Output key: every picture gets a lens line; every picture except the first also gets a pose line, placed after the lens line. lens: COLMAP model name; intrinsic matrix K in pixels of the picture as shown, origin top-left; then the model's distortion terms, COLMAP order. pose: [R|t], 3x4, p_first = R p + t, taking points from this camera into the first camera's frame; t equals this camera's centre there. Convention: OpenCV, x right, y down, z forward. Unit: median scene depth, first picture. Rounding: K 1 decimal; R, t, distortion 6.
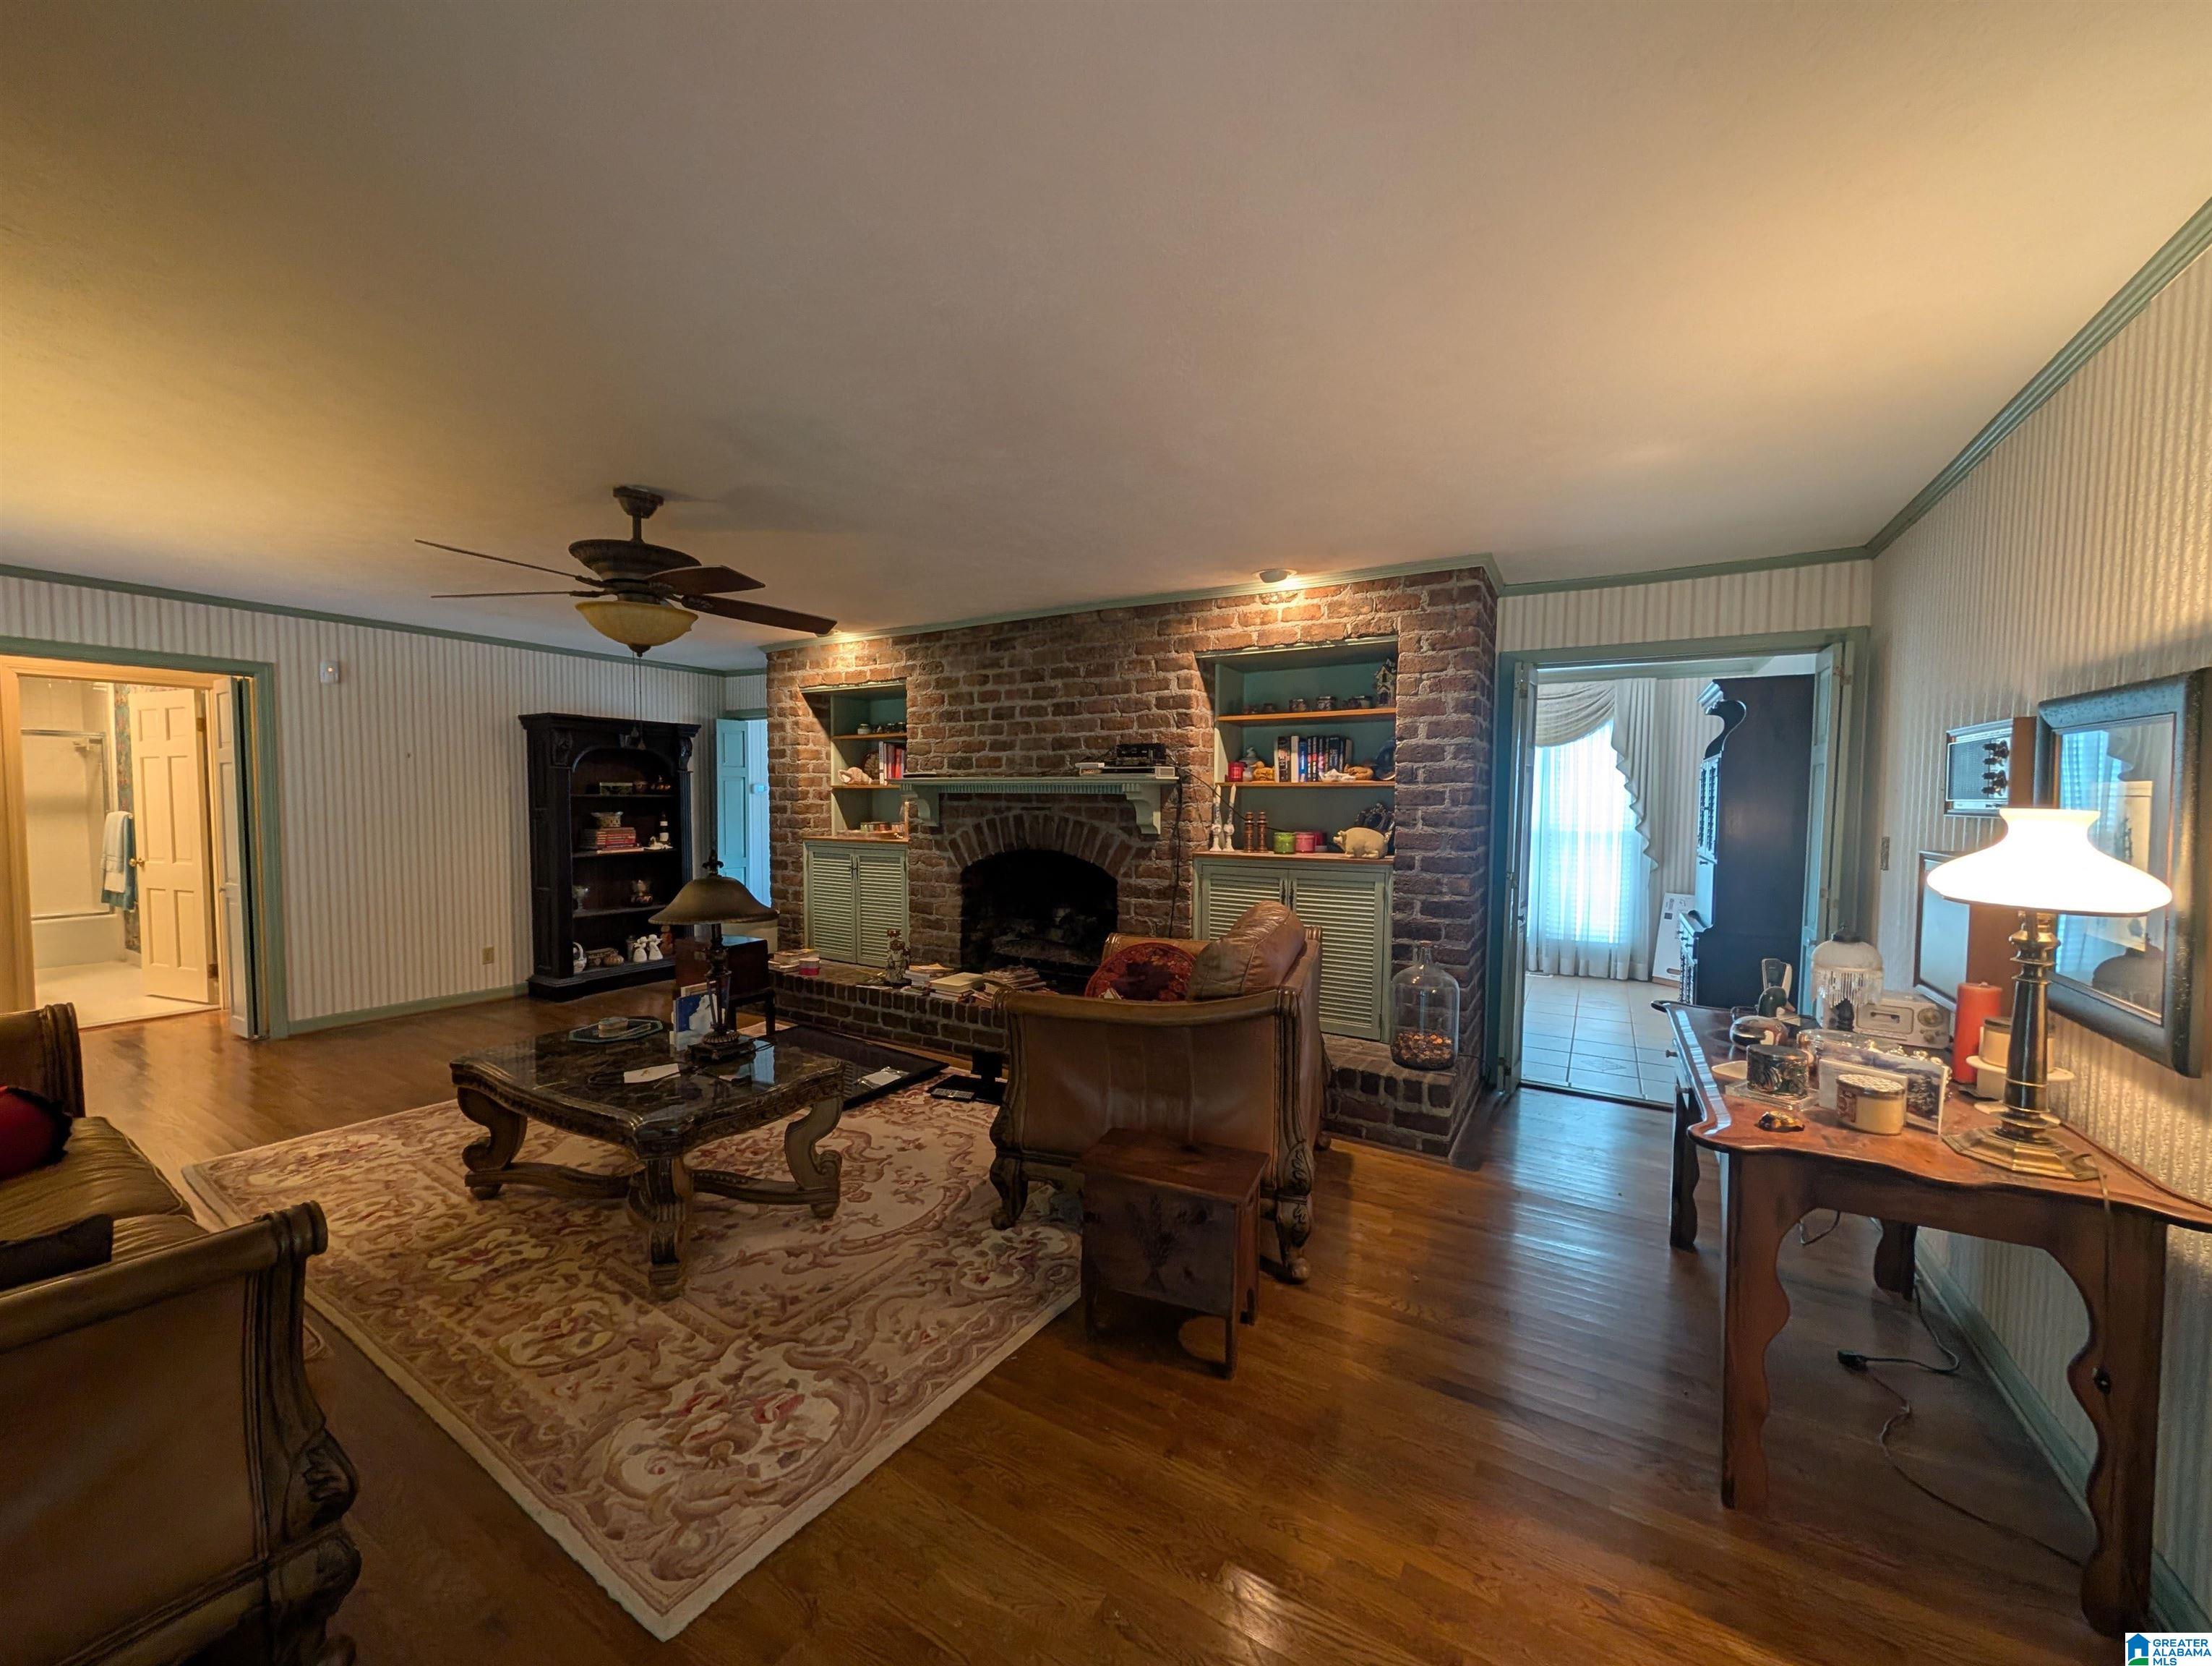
lens RADIAL K [[843.3, 0, 1107.8], [0, 843.3, 838.1], [0, 0, 1]] dist [-0.000076, 0.000086]
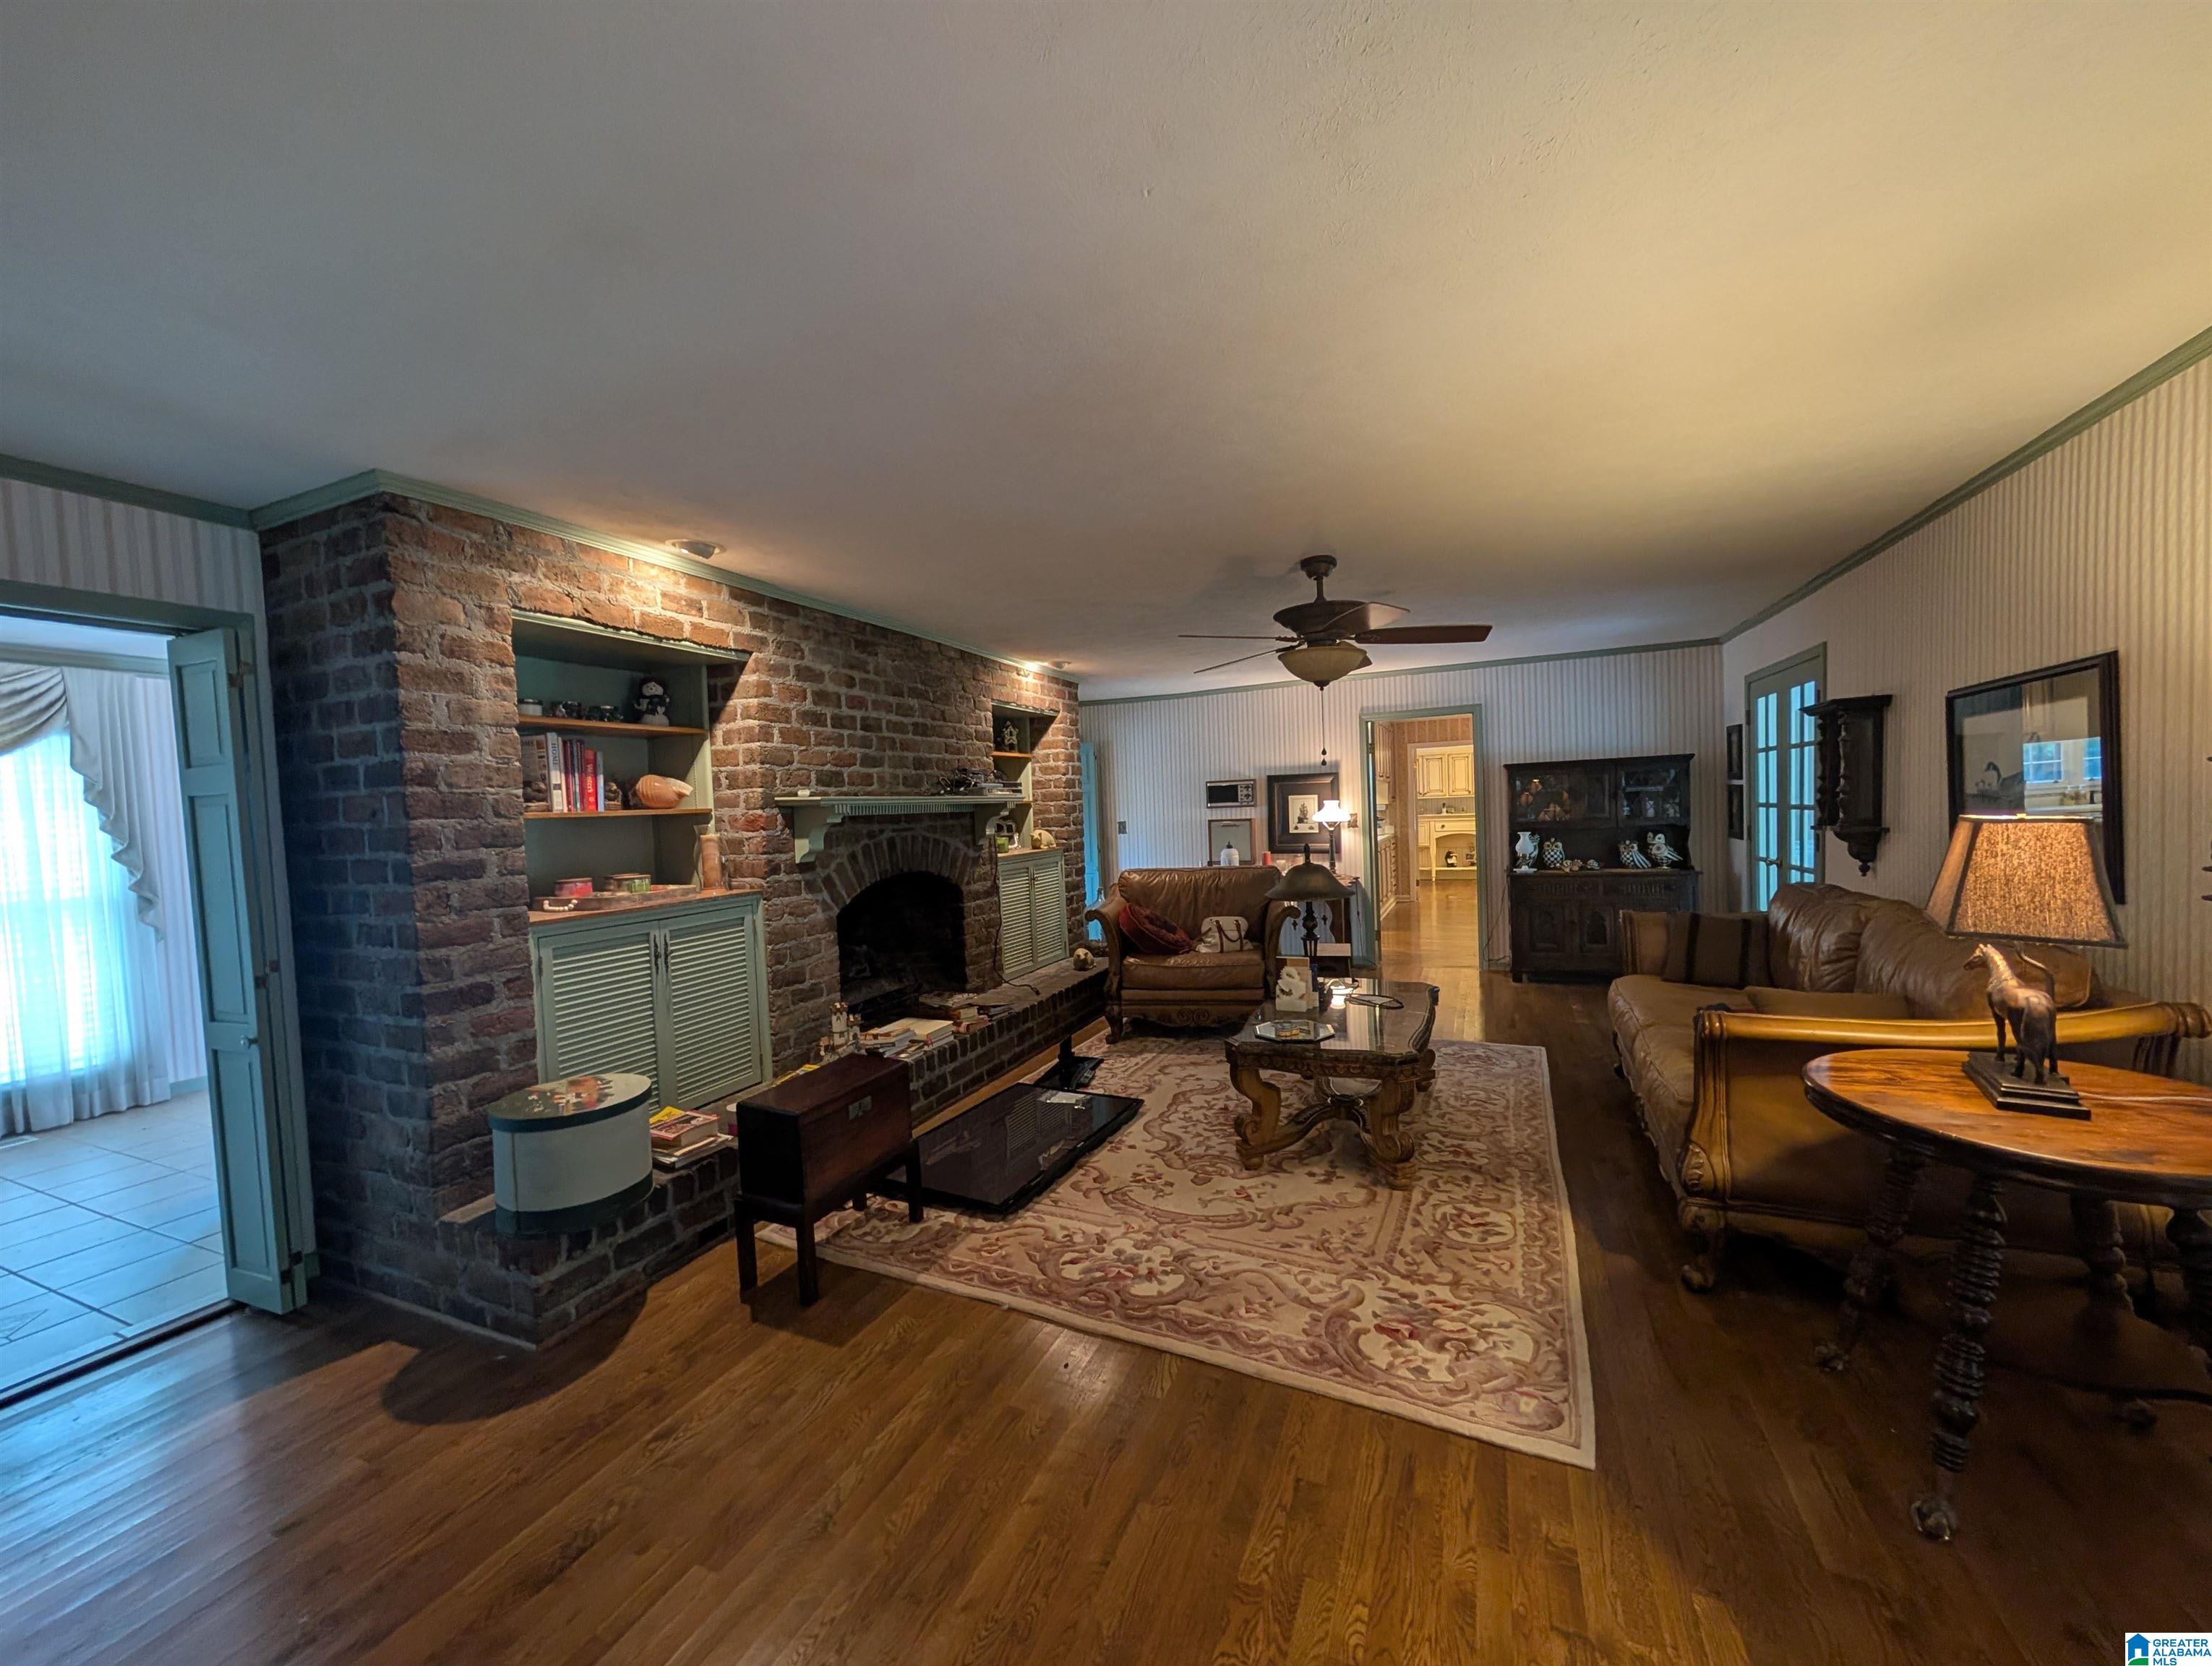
lens RADIAL K [[843.3, 0, 1101.0], [0, 843.3, 831.9], [0, 0, 1]] dist [-0.000076, 0.000086]
pose [[-0.115904, -0.030421, 0.992794, -1.037037], [0.087475, 0.995334, 0.040711, -0.050899], [-0.989401, 0.091563, -0.112702, 0.872684]]
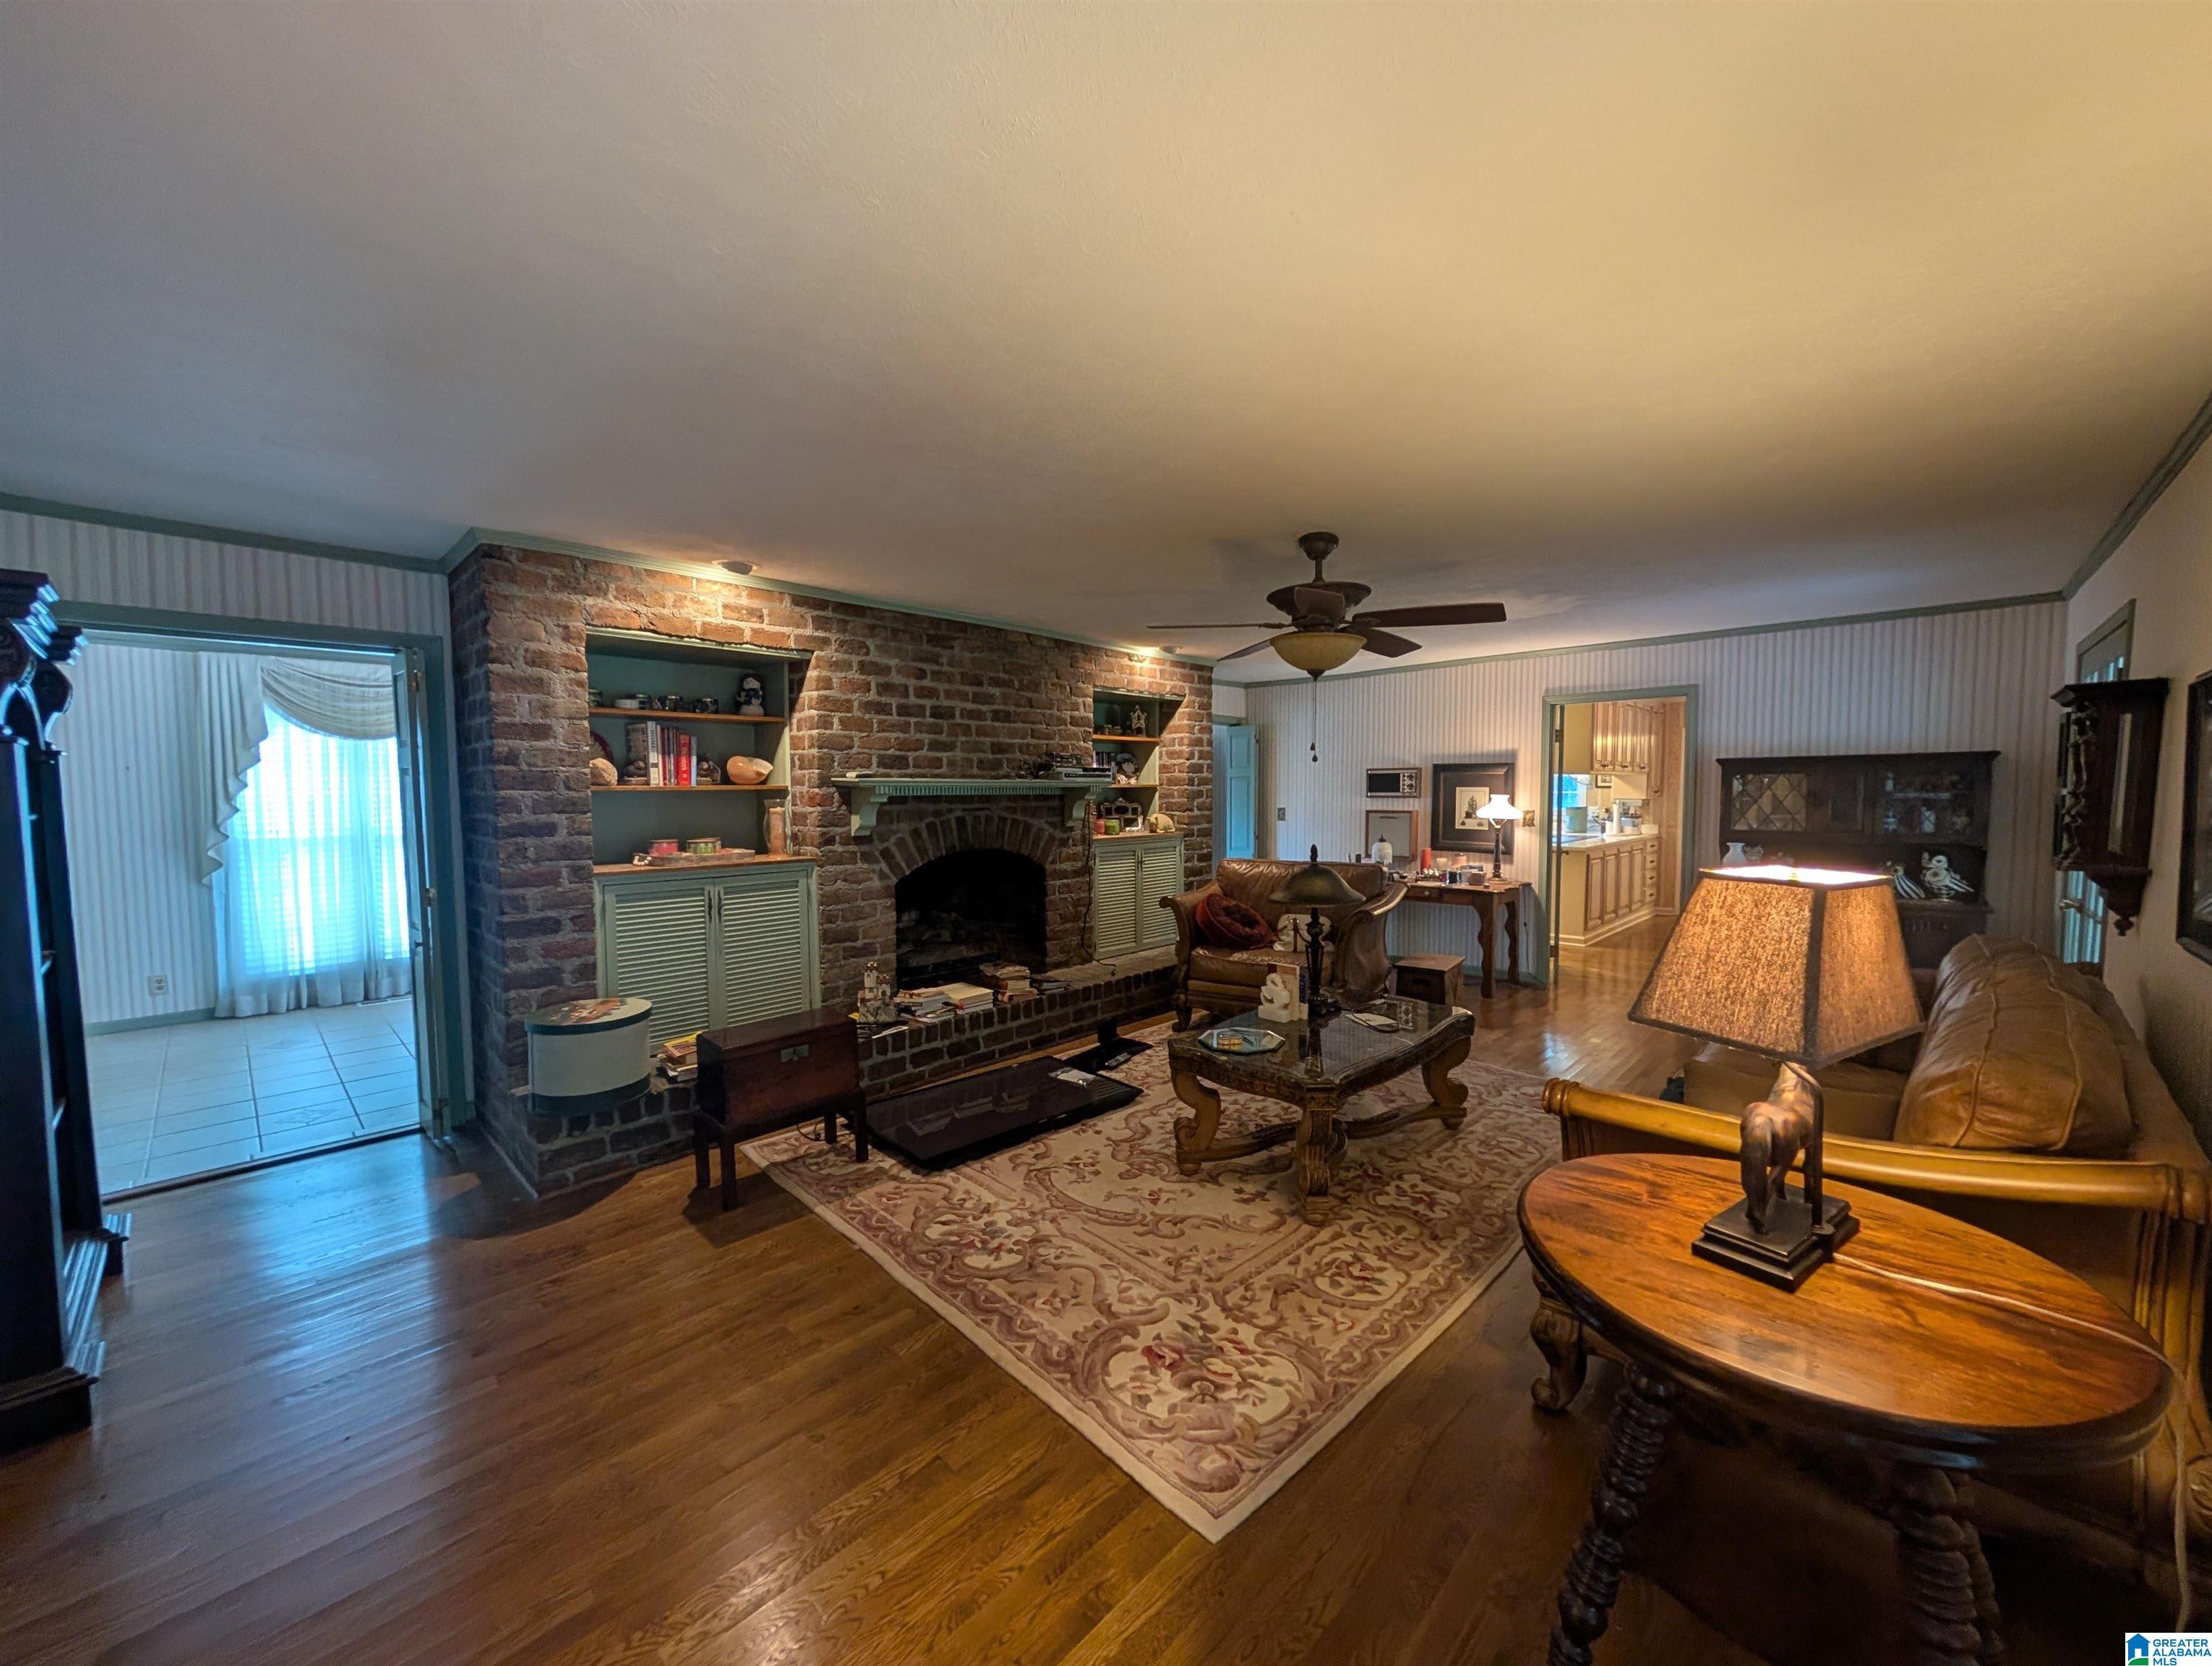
lens RADIAL K [[843.3, 0, 1104.5], [0, 843.3, 830.1], [0, 0, 1]] dist [-0.000076, 0.000086]
pose [[0.230303, -0.054367, 0.971599, -1.030798], [0.054106, 0.997609, 0.042997, -0.044971], [-0.971614, 0.042667, 0.232694, 0.600756]]
